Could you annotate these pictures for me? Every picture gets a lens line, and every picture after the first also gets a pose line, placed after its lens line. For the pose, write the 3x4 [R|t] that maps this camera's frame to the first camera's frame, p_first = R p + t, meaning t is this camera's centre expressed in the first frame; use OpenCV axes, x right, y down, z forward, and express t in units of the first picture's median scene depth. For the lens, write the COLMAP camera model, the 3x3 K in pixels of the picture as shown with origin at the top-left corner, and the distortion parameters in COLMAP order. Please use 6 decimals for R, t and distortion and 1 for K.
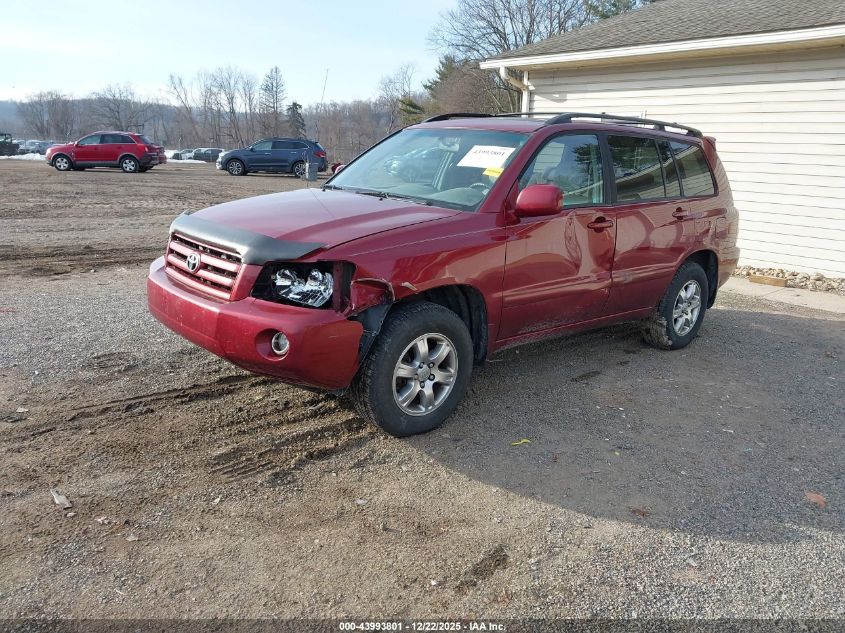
lens RADIAL K [[685.8, 0, 418.3], [0, 685.8, 309.5], [0, 0, 1]] dist [0.009562, -0.001923]
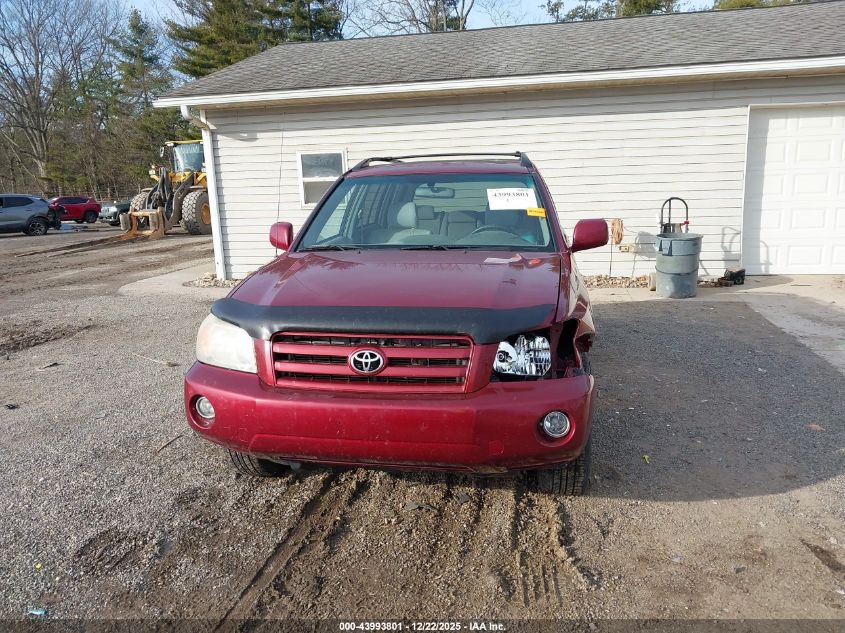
lens RADIAL K [[685.8, 0, 428.6], [0, 685.8, 294.4], [0, 0, 1]] dist [0.009562, -0.001923]
pose [[0.769123, -0.164457, 0.617579, -0.640889], [0.205943, 0.978555, 0.004105, -0.114128], [-0.605010, 0.124028, 0.786498, 0.299155]]
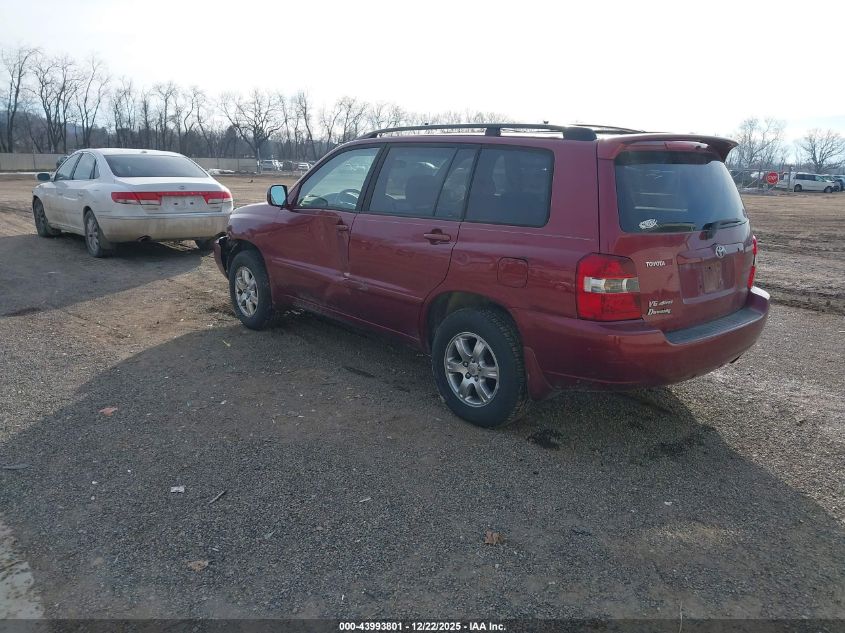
lens RADIAL K [[685.8, 0, 418.4], [0, 685.8, 317.5], [0, 0, 1]] dist [0.009562, -0.001923]
pose [[-0.019575, 0.187400, -0.982089, 1.478954], [-0.261759, 0.947054, 0.185932, -0.238380], [0.964935, 0.260710, 0.030515, 1.204458]]
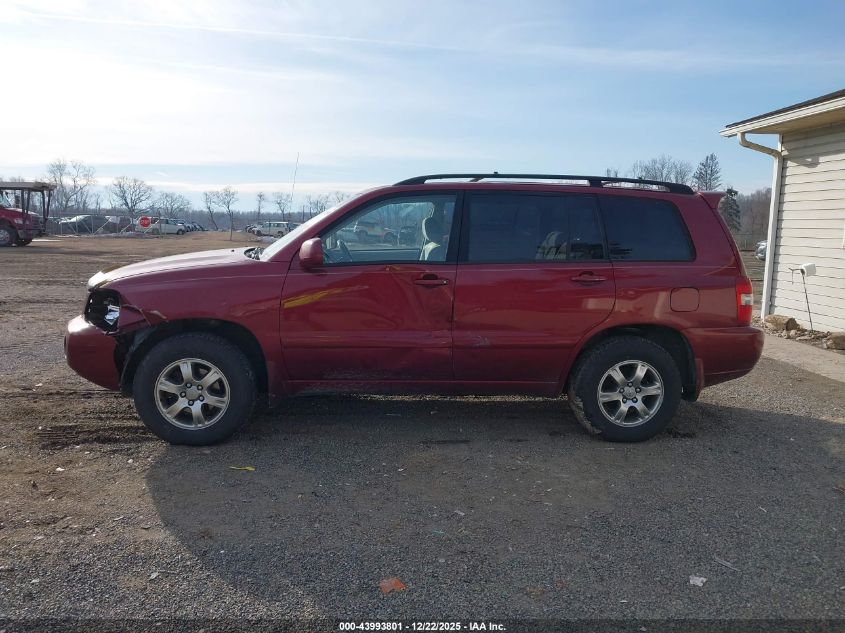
lens RADIAL K [[685.8, 0, 422.7], [0, 685.8, 323.1], [0, 0, 1]] dist [0.009562, -0.001923]
pose [[0.808344, 0.065423, -0.585064, 0.887604], [-0.128480, 0.989455, -0.066869, 0.001838], [0.574520, 0.129222, 0.808225, 0.226535]]
